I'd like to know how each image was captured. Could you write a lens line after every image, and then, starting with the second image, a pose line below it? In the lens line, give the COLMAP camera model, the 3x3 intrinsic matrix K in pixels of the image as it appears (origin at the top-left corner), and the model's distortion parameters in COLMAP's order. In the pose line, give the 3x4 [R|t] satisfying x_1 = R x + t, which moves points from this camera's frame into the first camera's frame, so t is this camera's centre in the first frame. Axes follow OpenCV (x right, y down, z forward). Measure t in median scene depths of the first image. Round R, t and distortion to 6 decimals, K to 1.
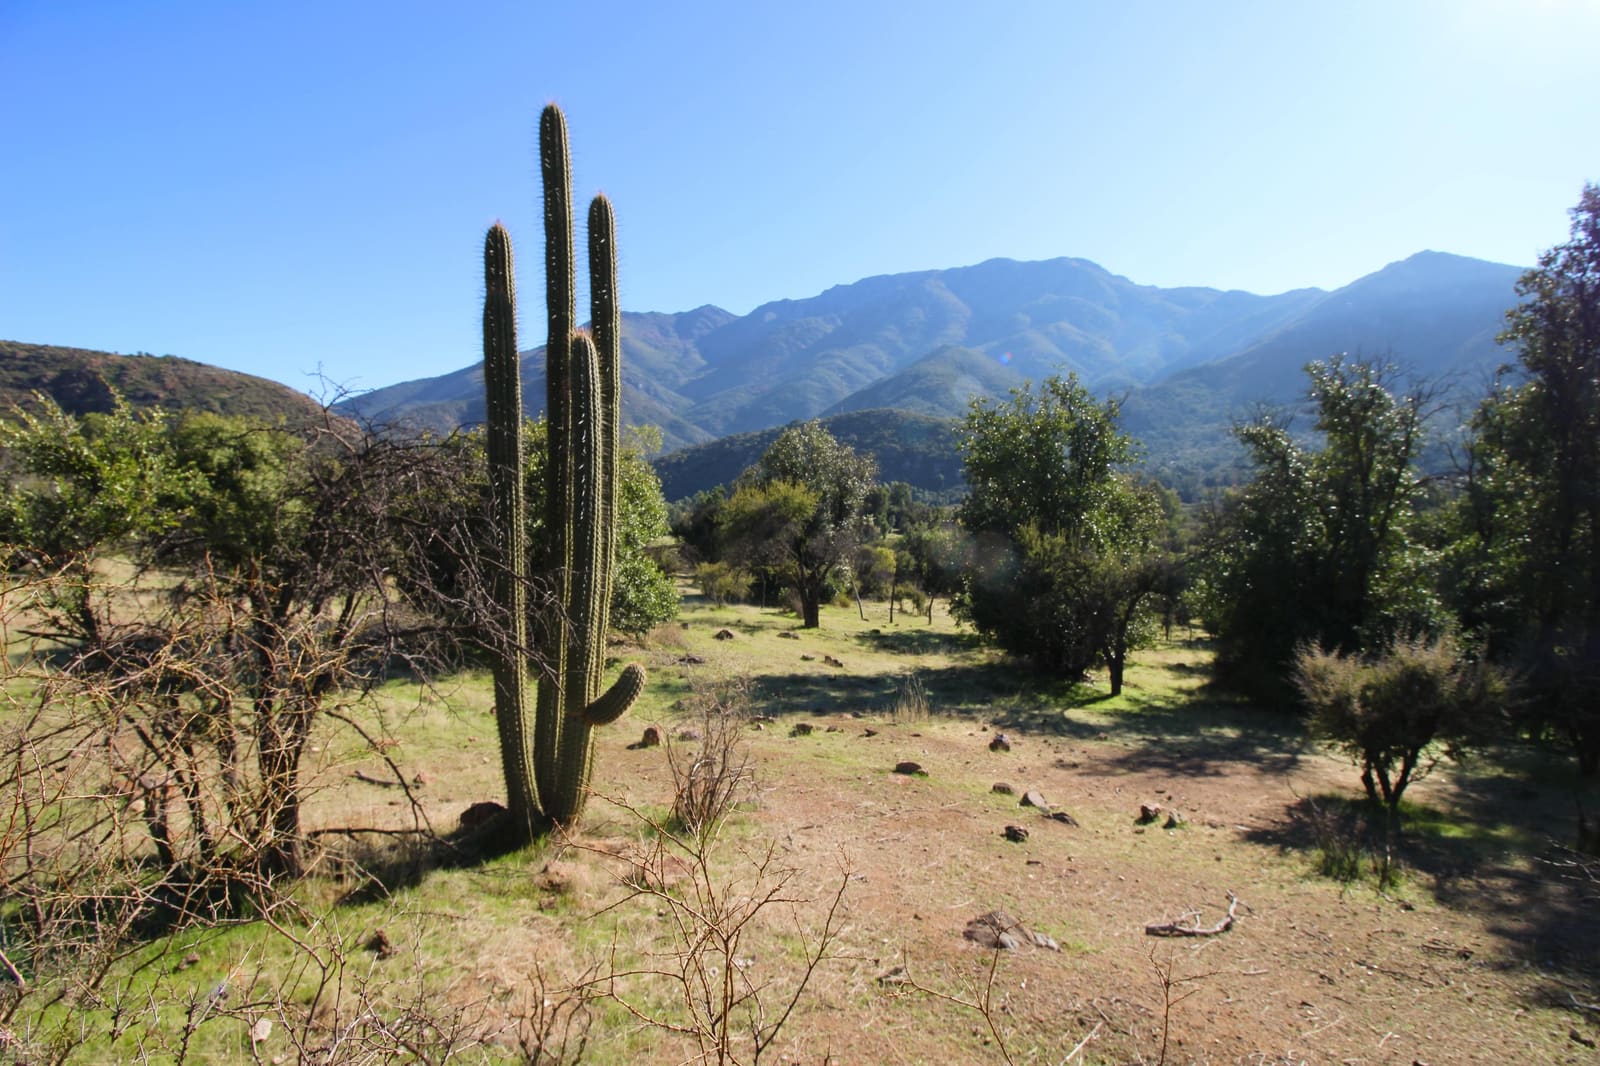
lens RADIAL K [[750.3, 0, 803.5], [0, 750.3, 525.8], [0, 0, 1]] dist [0.000746, -0.012718]
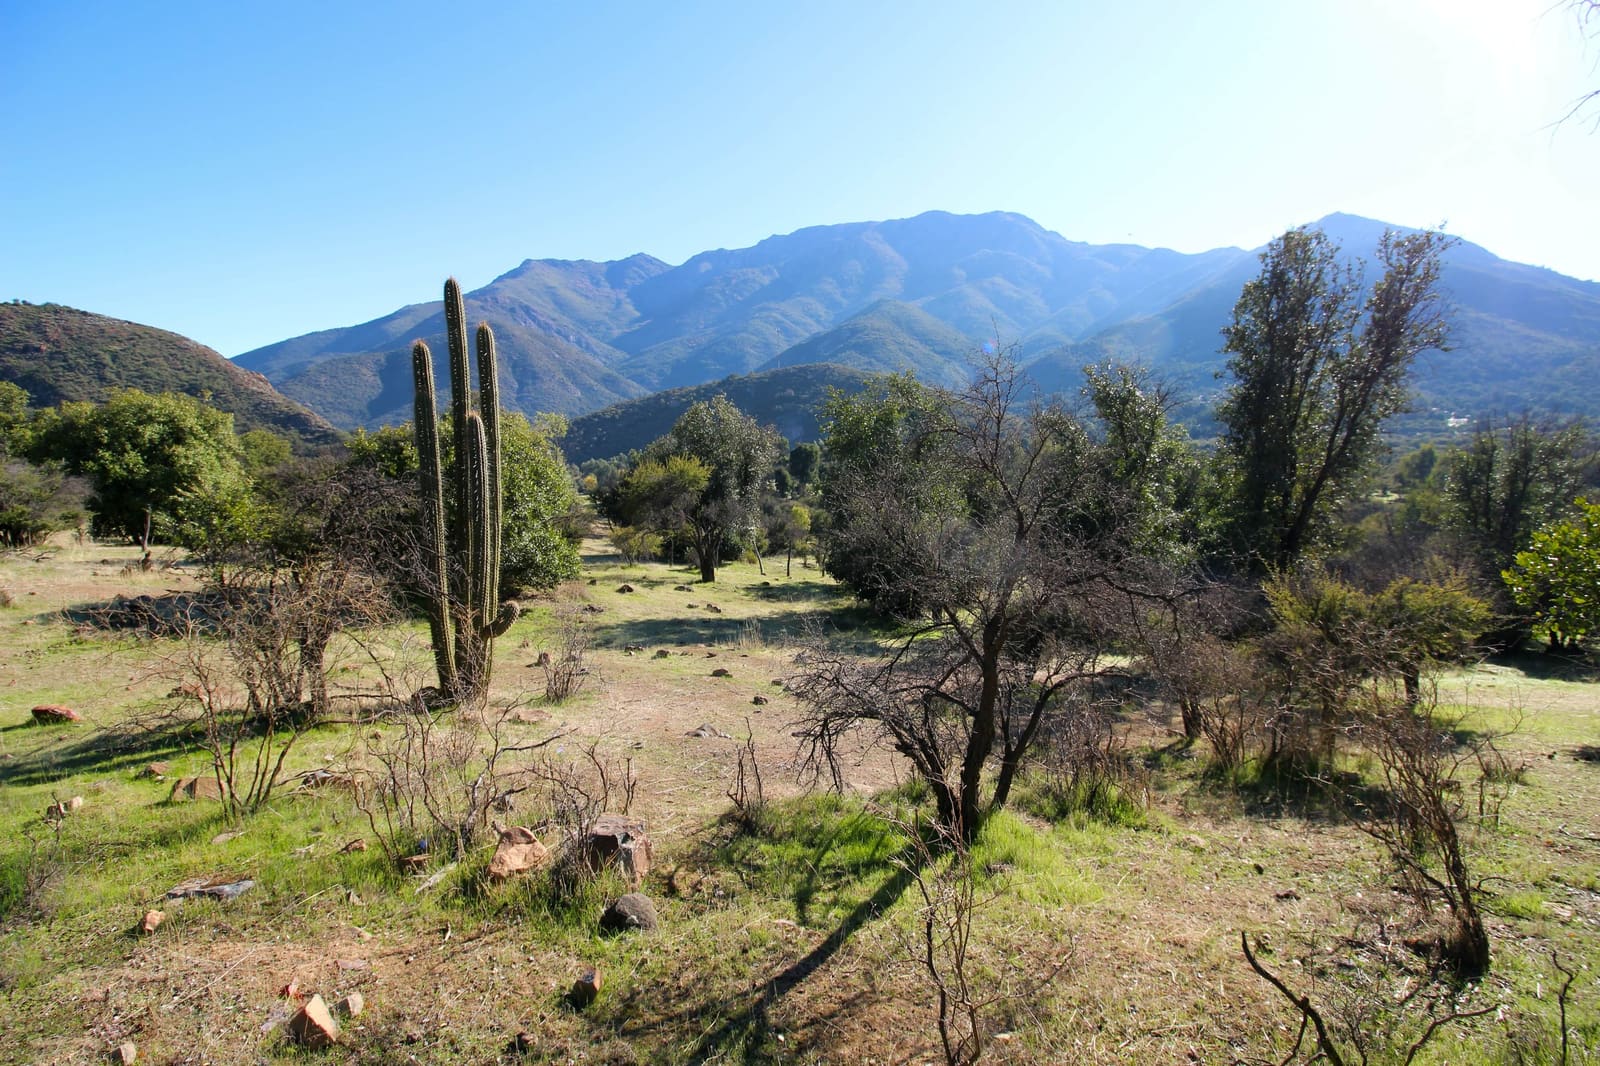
lens RADIAL K [[748.5, 0, 809.0], [0, 748.5, 527.5], [0, 0, 1]] dist [0.000467, -0.013386]
pose [[0.996107, -0.014203, 0.087002, 0.043466], [0.008778, 0.998011, 0.062422, -0.012922], [-0.087716, -0.061415, 0.994251, -0.108249]]
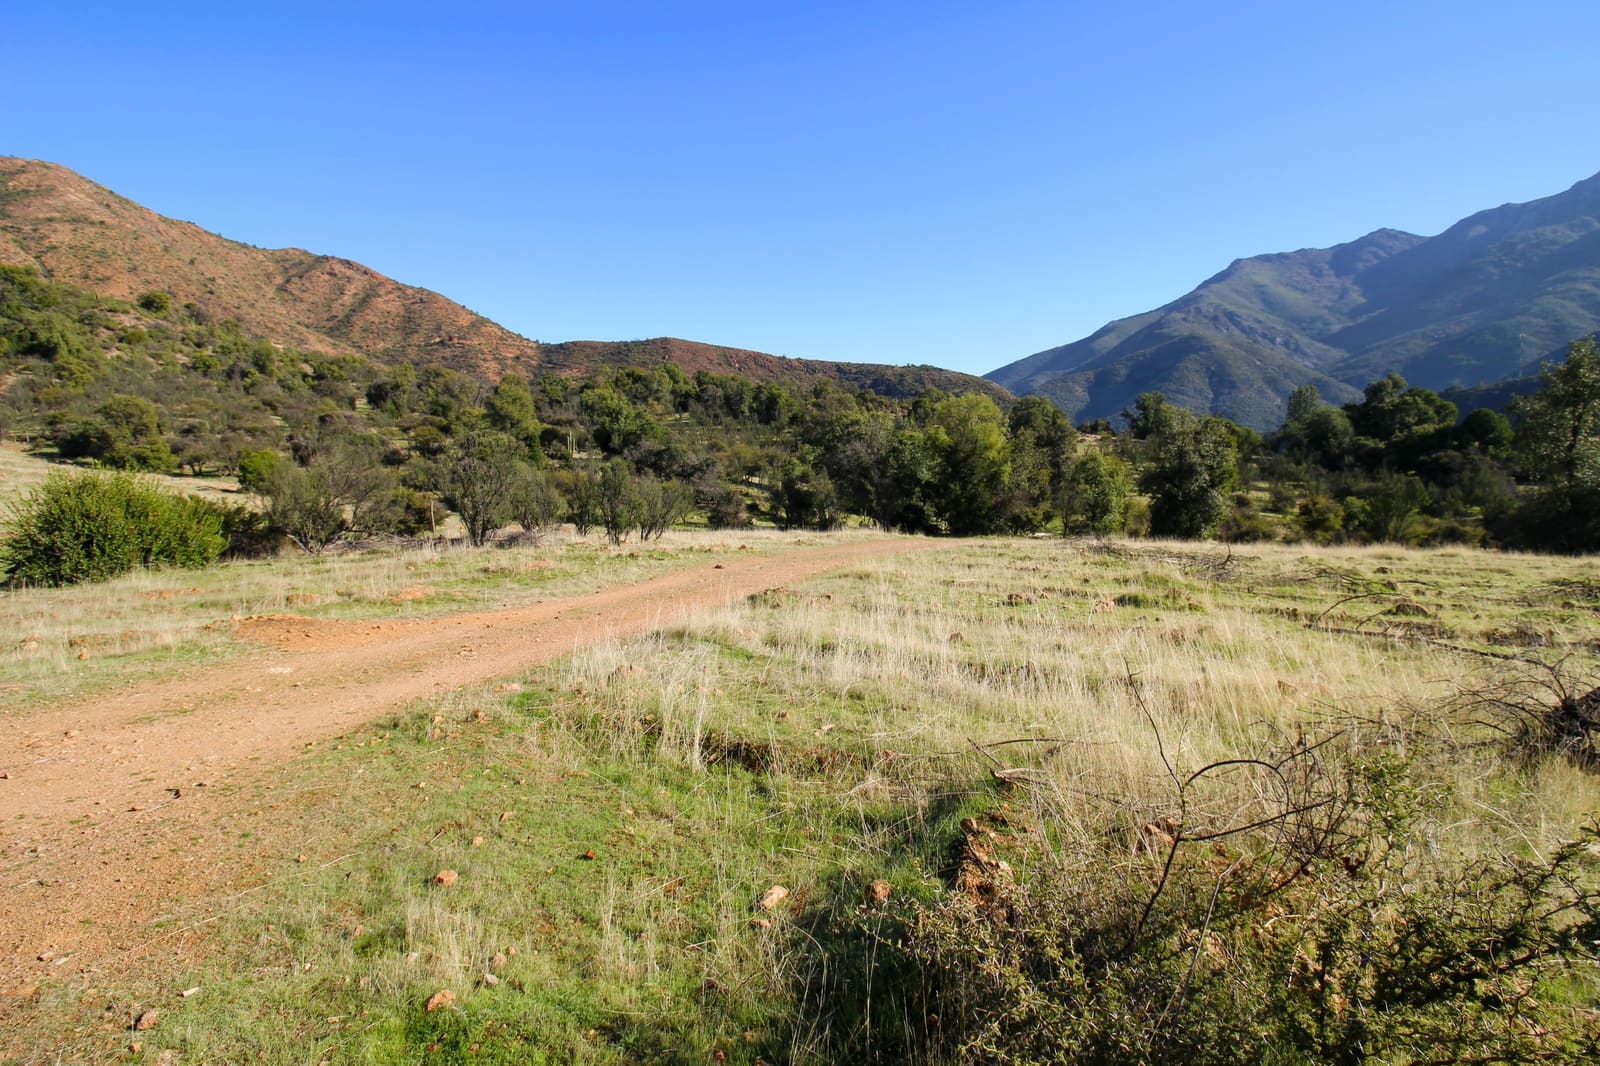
lens RADIAL K [[750.3, 0, 803.5], [0, 750.3, 525.8], [0, 0, 1]] dist [0.000746, -0.012718]
pose [[0.718699, 0.083099, -0.690338, 1.451390], [-0.047306, 0.996376, 0.070688, 0.137964], [0.693710, -0.018147, 0.720026, -5.766699]]
